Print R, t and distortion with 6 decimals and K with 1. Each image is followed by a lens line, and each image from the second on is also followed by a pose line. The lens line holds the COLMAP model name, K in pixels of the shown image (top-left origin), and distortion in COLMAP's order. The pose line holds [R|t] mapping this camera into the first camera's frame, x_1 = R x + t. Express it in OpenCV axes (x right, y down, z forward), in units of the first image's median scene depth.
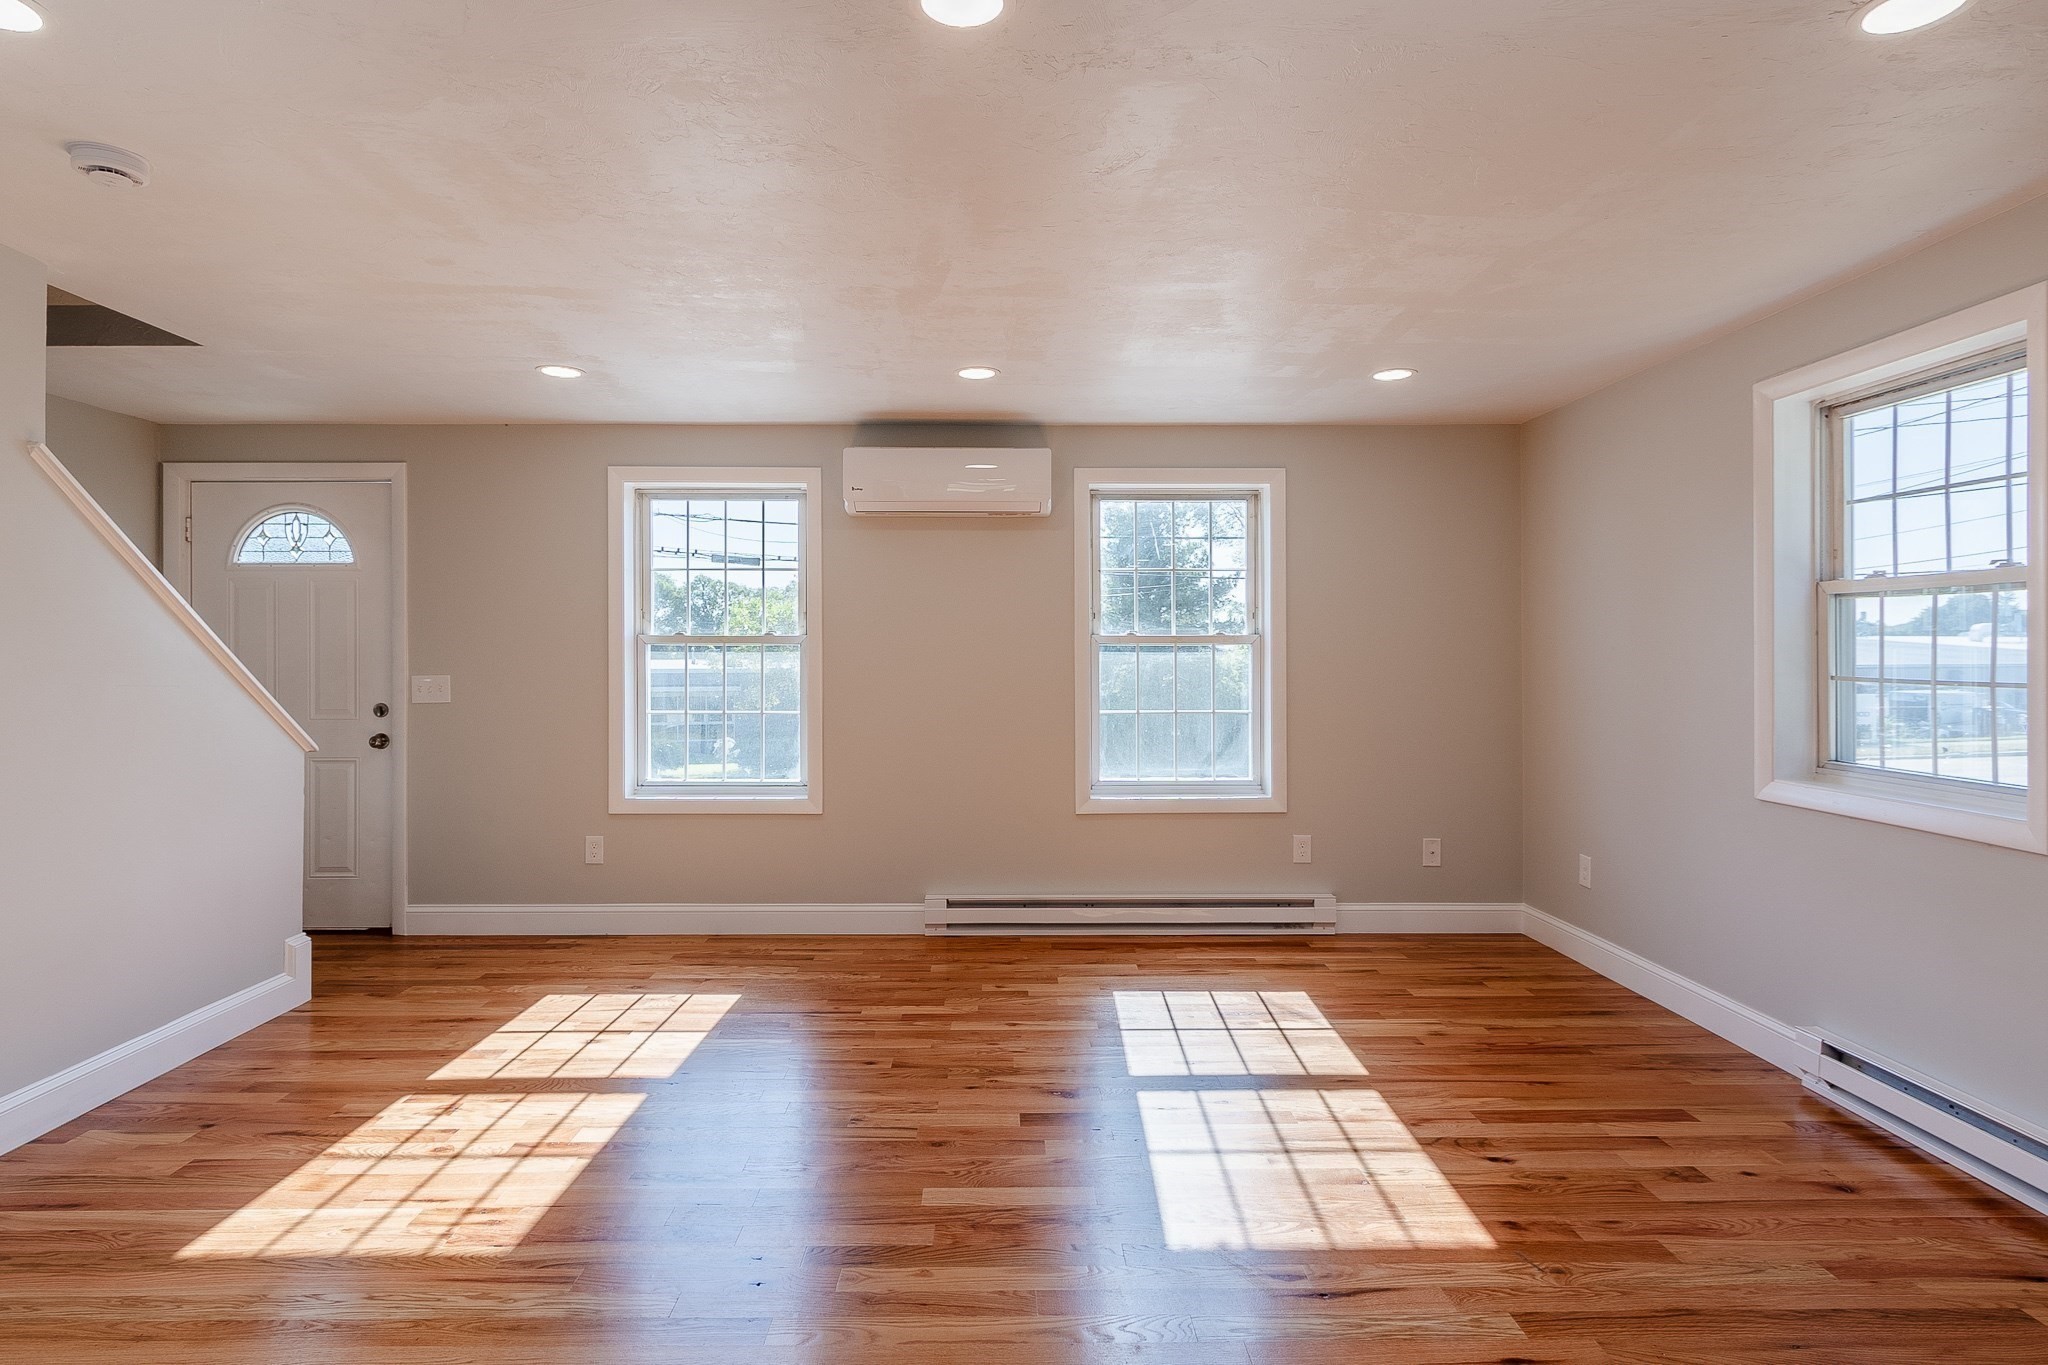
lens RADIAL K [[1103.3, 0, 1015.4], [0, 1103.3, 651.5], [0, 0, 1]] dist [0.010016, -0.000272]
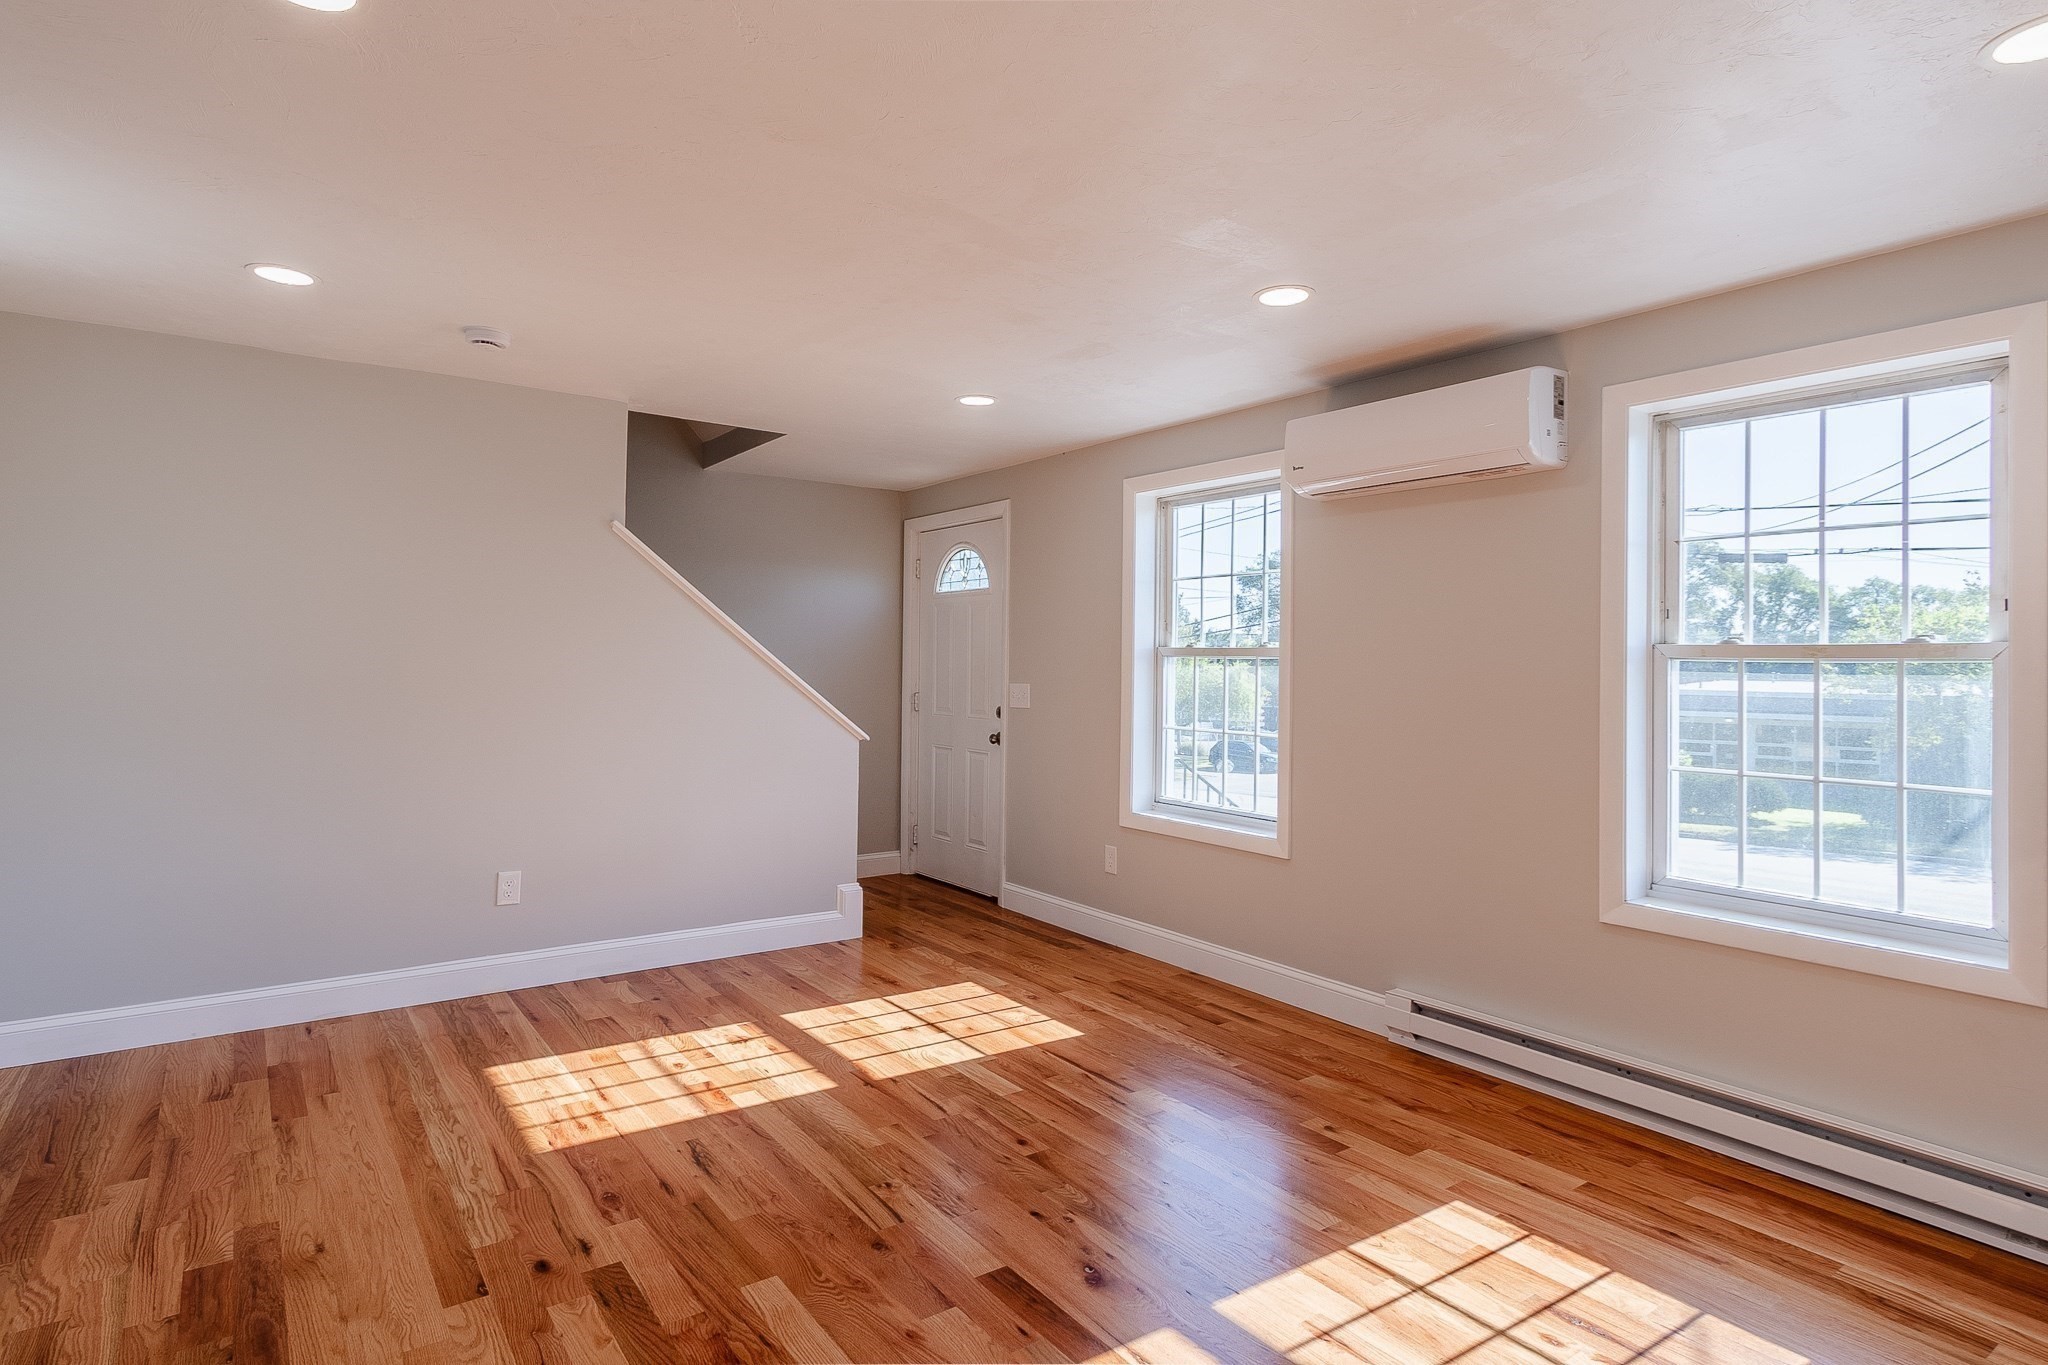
lens RADIAL K [[1103.3, 0, 1015.4], [0, 1103.3, 651.5], [0, 0, 1]] dist [0.010016, -0.000272]
pose [[0.559312, -0.001238, -0.828956, 0.407524], [-0.012137, 0.999879, -0.009682, -0.000333], [0.828868, 0.015476, 0.559230, 0.358104]]
